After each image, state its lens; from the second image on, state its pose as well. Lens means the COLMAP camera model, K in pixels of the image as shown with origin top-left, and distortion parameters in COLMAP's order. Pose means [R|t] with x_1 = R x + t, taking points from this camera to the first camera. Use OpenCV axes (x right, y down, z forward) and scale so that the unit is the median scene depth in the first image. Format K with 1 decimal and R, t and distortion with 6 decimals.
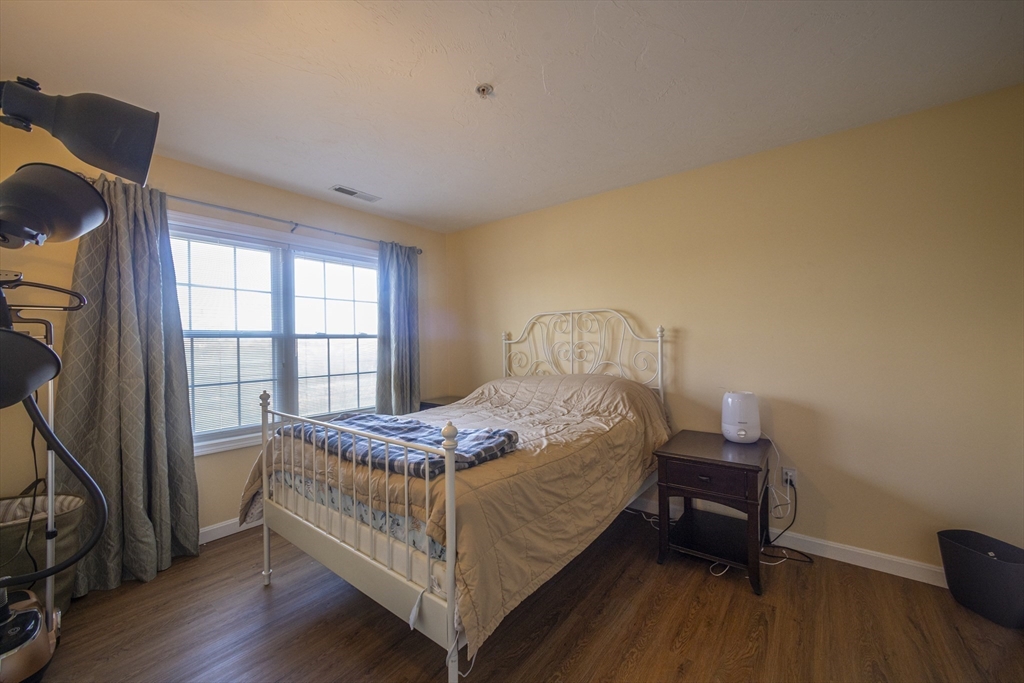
lens RADIAL K [[396.9, 0, 518.7], [0, 396.9, 343.8], [0, 0, 1]] dist [-0.003908, 0.002185]
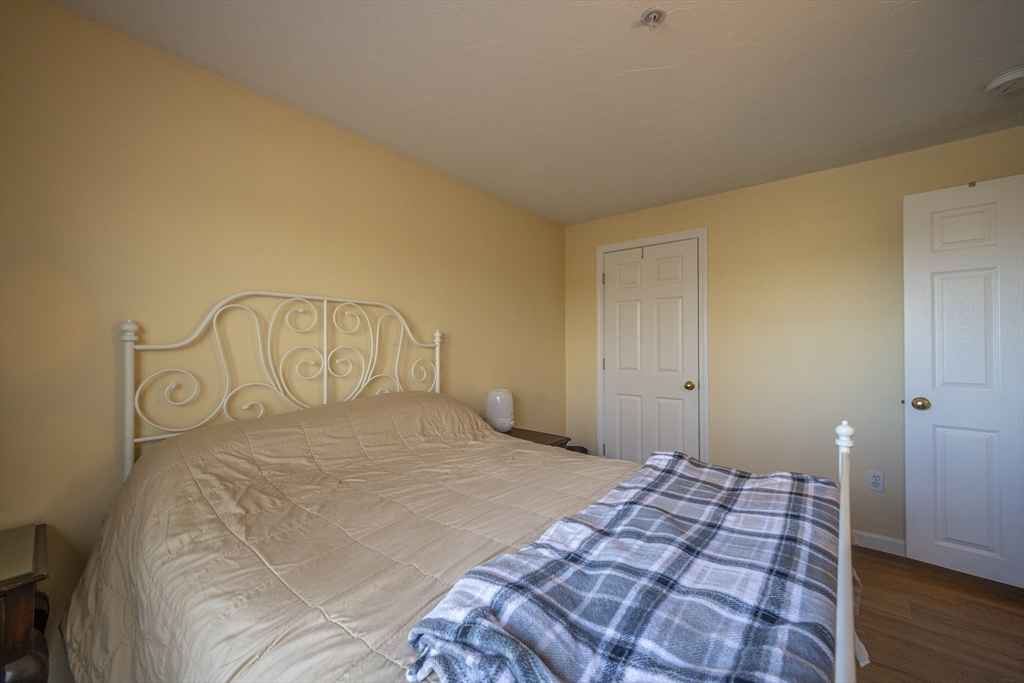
lens RADIAL K [[396.9, 0, 512.7], [0, 396.9, 342.3], [0, 0, 1]] dist [-0.003908, 0.002185]
pose [[0.051097, 0.012273, 0.998618, -0.487203], [-0.000653, 0.999925, -0.012256, -0.006432], [-0.998693, -0.000026, 0.051101, 0.704941]]
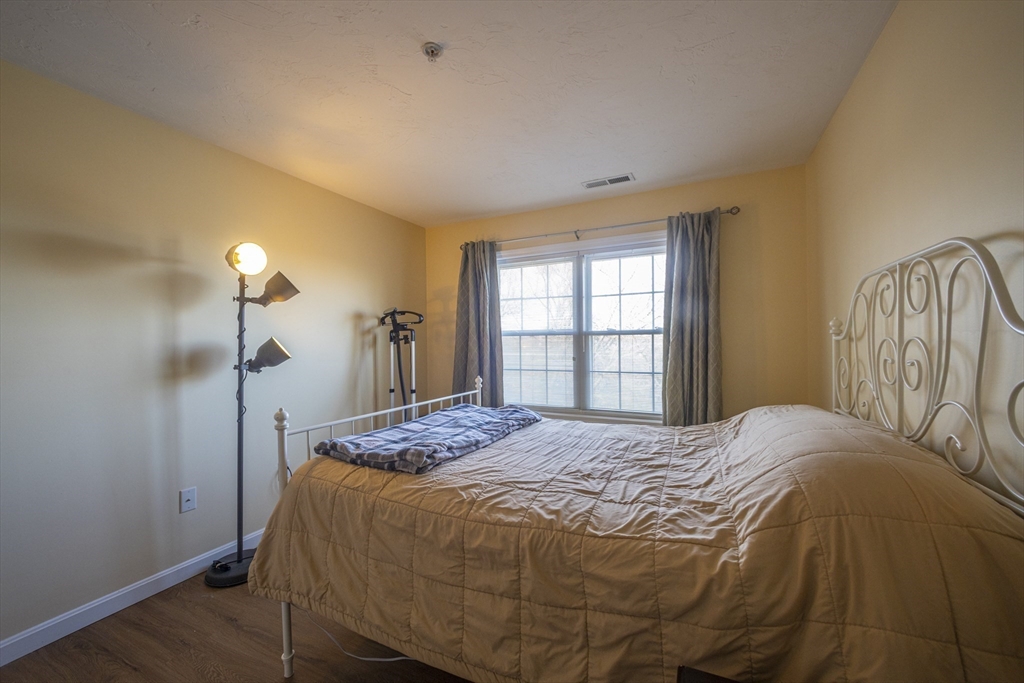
lens RADIAL K [[396.9, 0, 515.4], [0, 396.9, 344.0], [0, 0, 1]] dist [-0.003908, 0.002185]
pose [[0.187283, 0.017058, -0.982158, 0.461698], [0.002537, 0.999837, 0.017849, -0.009060], [0.982303, -0.005834, 0.187209, 0.580281]]
